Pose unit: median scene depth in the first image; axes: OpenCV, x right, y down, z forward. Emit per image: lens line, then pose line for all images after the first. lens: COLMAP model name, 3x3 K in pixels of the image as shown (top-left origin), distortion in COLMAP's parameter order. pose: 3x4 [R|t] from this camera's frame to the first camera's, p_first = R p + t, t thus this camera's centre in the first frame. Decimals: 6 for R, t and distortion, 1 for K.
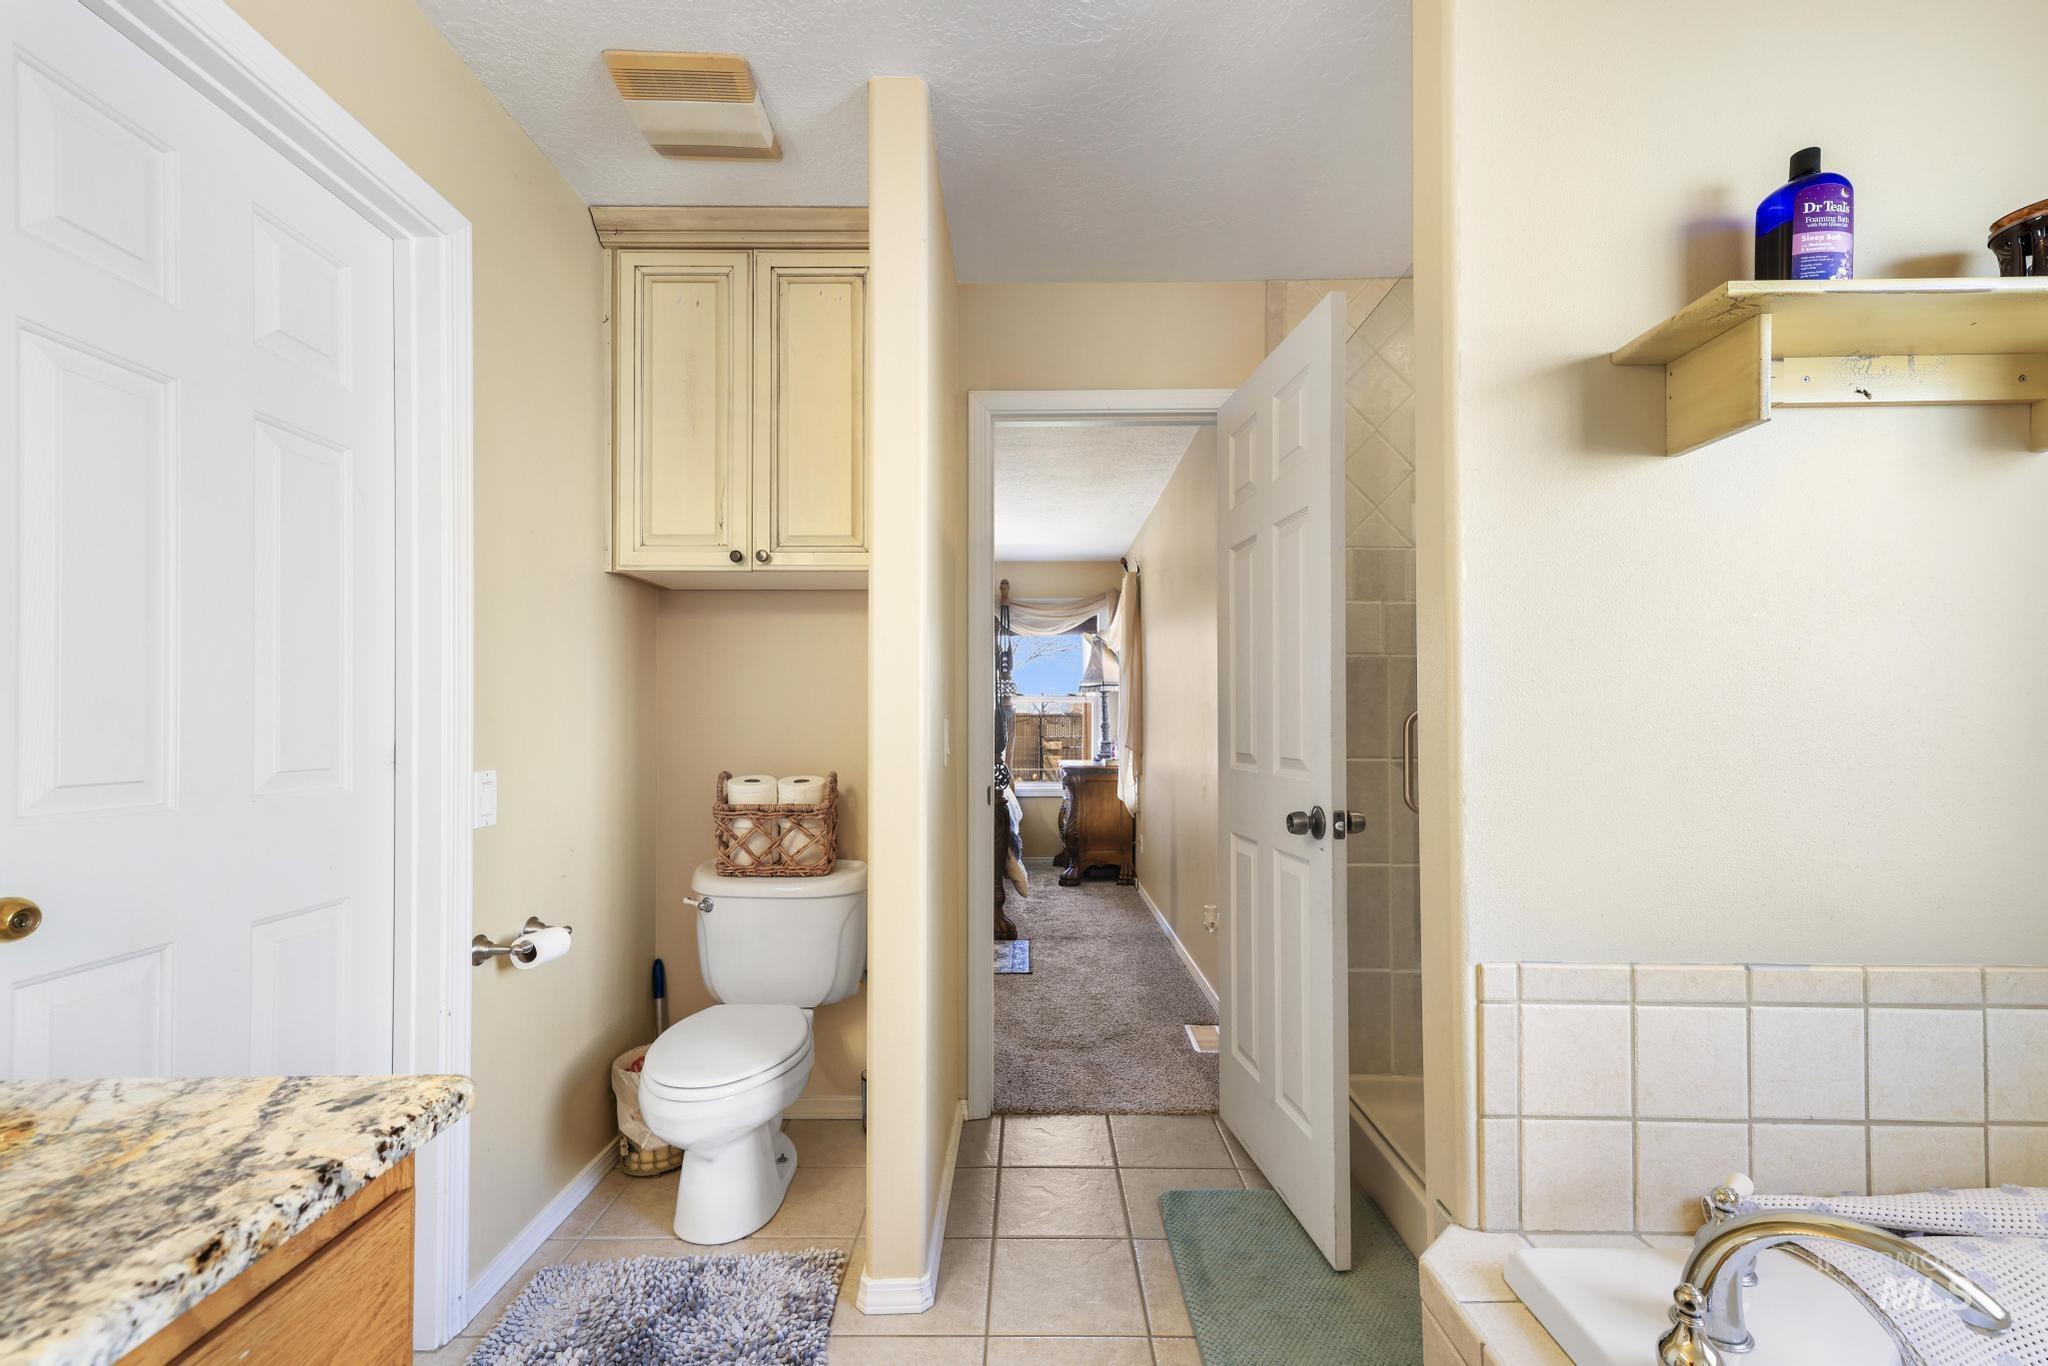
lens RADIAL K [[895.8, 0, 1025.2], [0, 895.8, 699.2], [0, 0, 1]] dist [0.001048, 0.000815]
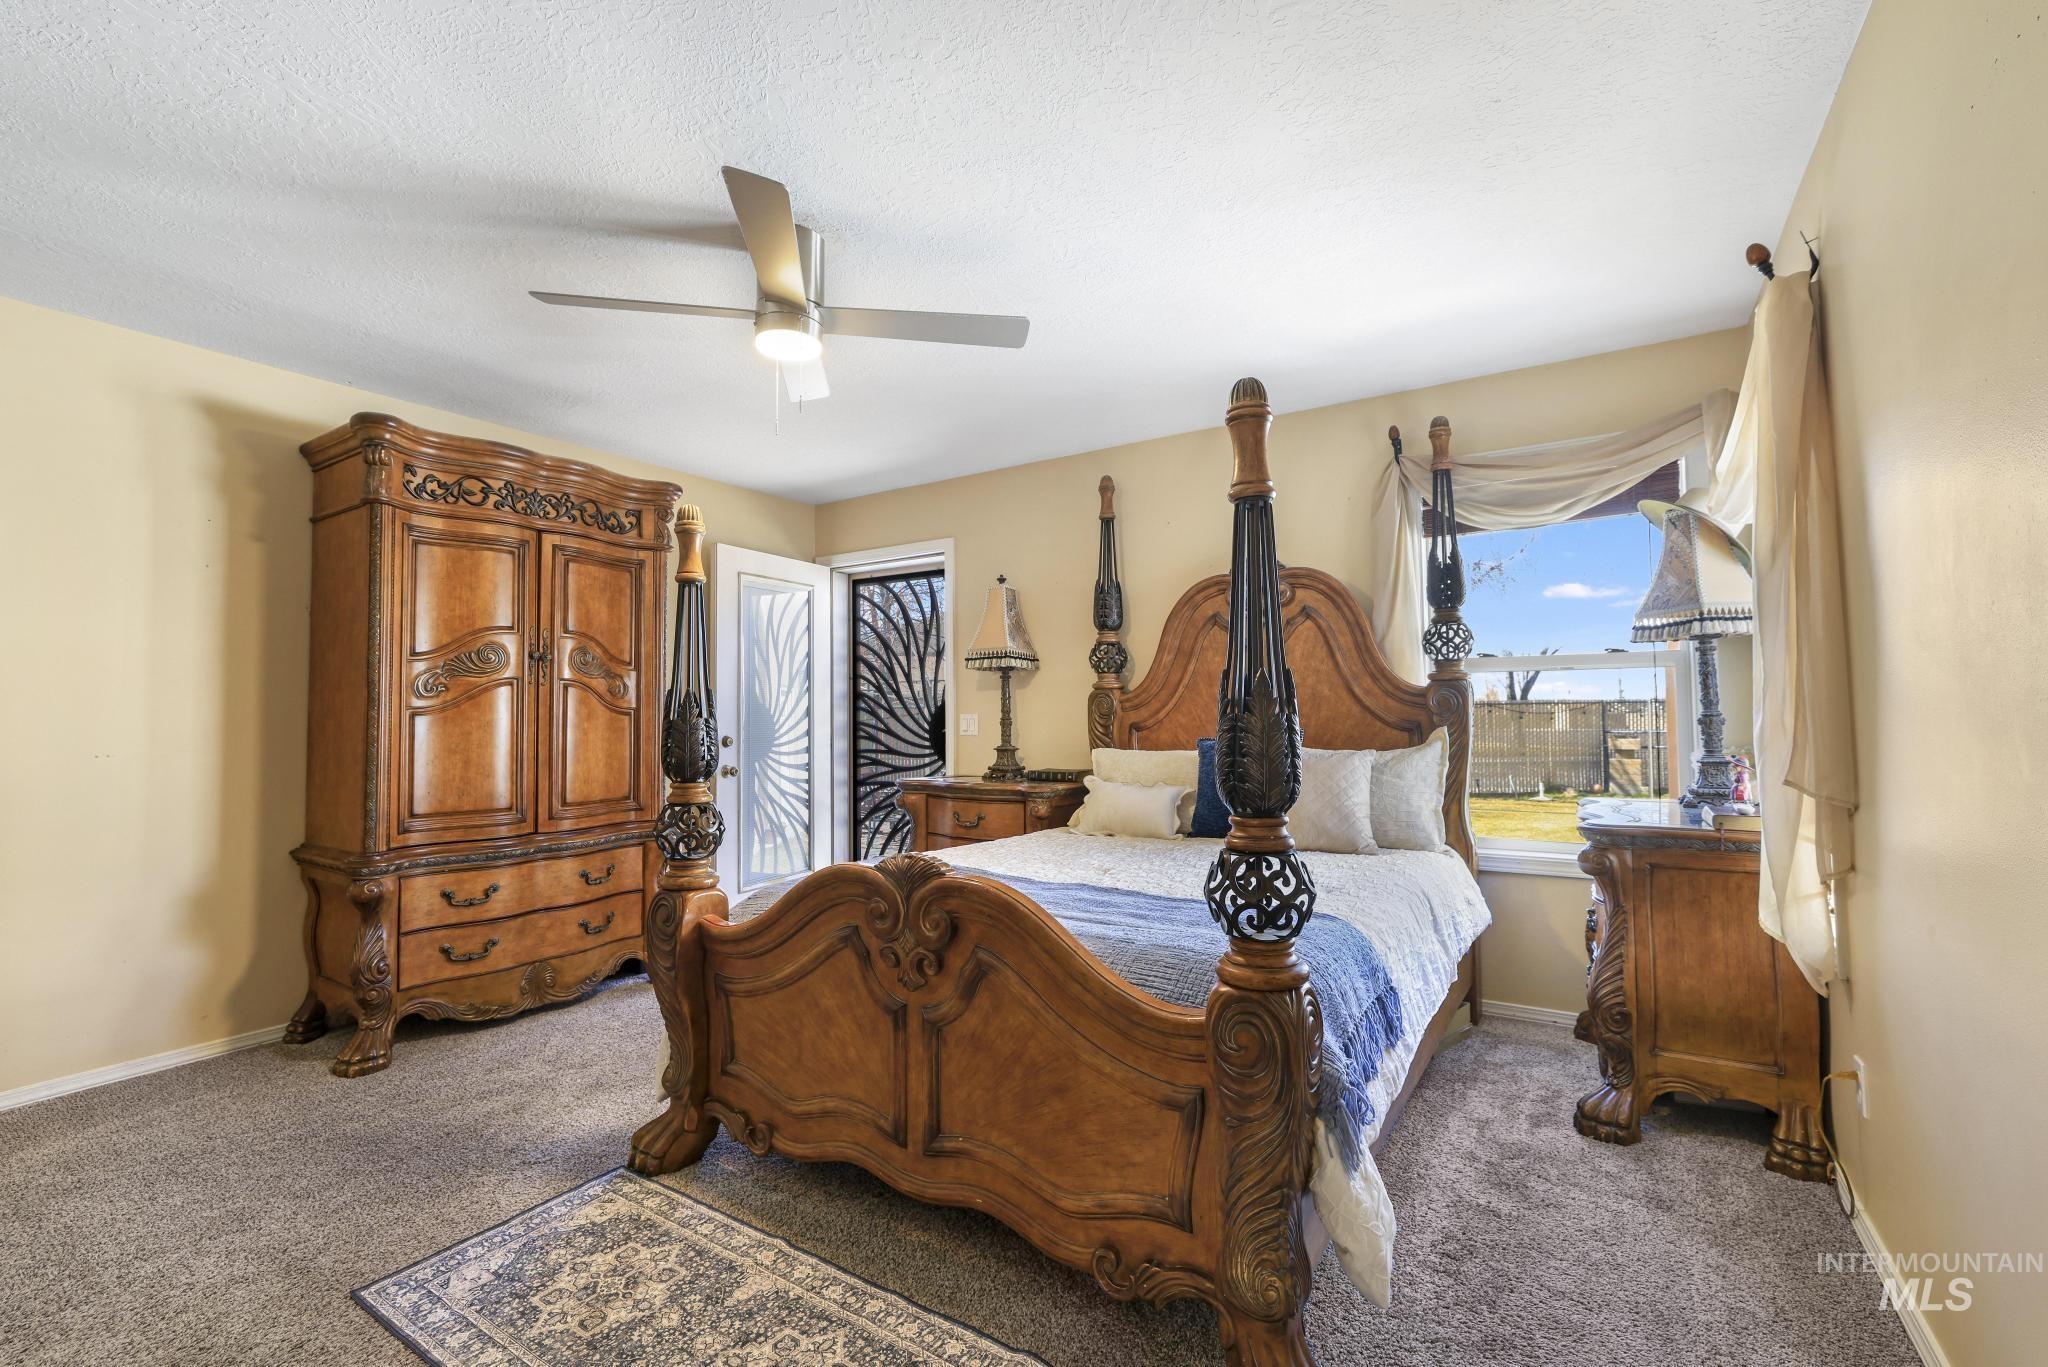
lens RADIAL K [[895.8, 0, 1017.8], [0, 895.8, 678.7], [0, 0, 1]] dist [0.001048, 0.000815]
pose [[0.838796, -0.028536, -0.543698, 0.047663], [0.021525, 0.999583, -0.019255, 0.012157], [0.544021, 0.004448, 0.839060, 0.492647]]
